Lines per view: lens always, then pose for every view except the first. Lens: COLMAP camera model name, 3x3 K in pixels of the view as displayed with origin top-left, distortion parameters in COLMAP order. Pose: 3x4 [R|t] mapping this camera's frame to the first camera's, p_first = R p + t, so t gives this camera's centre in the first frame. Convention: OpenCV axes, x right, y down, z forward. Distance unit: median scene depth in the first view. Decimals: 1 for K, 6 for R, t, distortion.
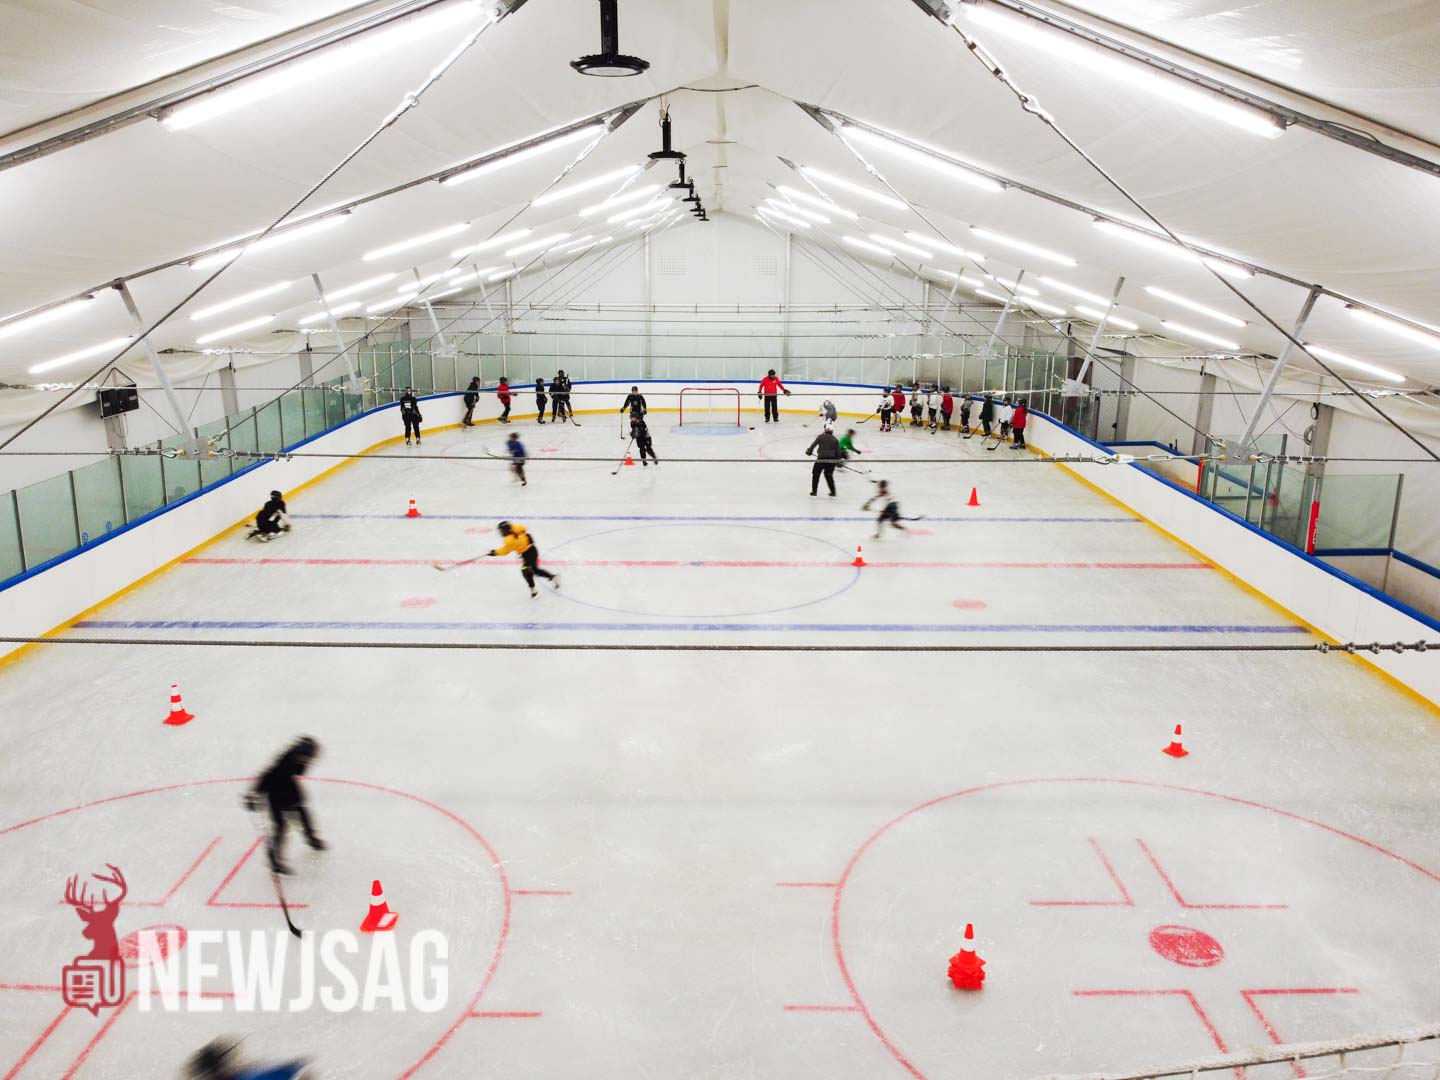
lens RADIAL K [[1067.0, 0, 722.4], [0, 1067.0, 579.9], [0, 0, 1]] dist [-0.004015, -0.007966]
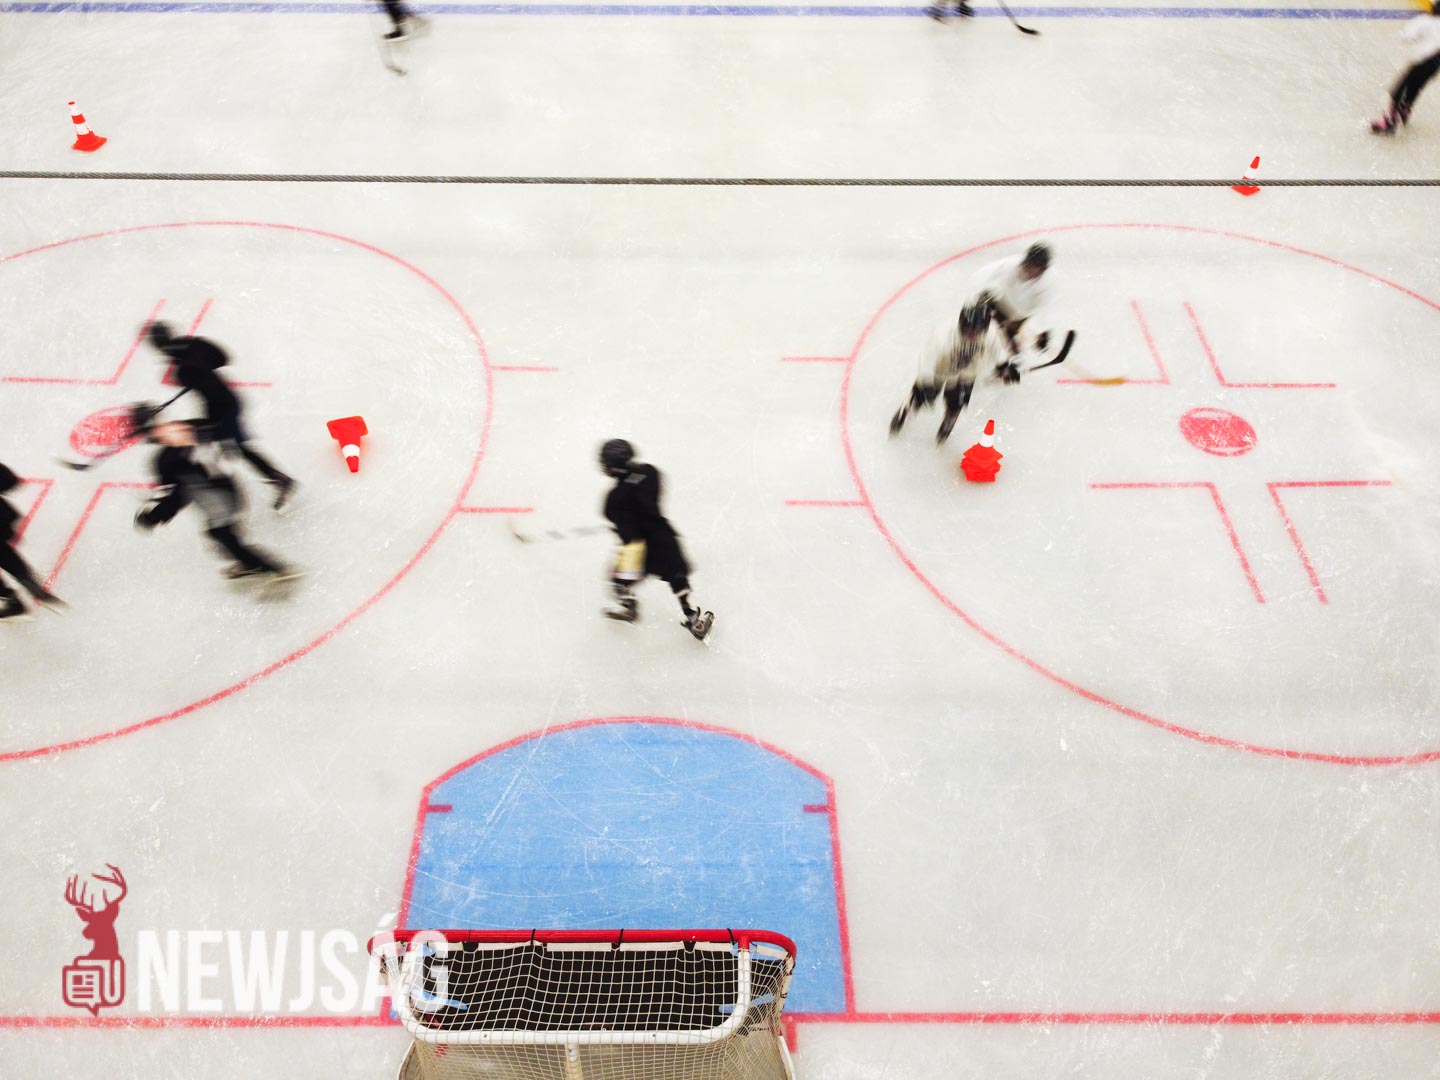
lens RADIAL K [[1073.1, 0, 719.4], [0, 1073.1, 554.4], [0, 0, 1]] dist [0.004395, -0.011483]
pose [[0.999986, 0.004292, -0.003132, 0.001019], [-0.002037, 0.854133, 0.520051, -0.052154], [0.004907, -0.520037, 0.854130, 0.133162]]
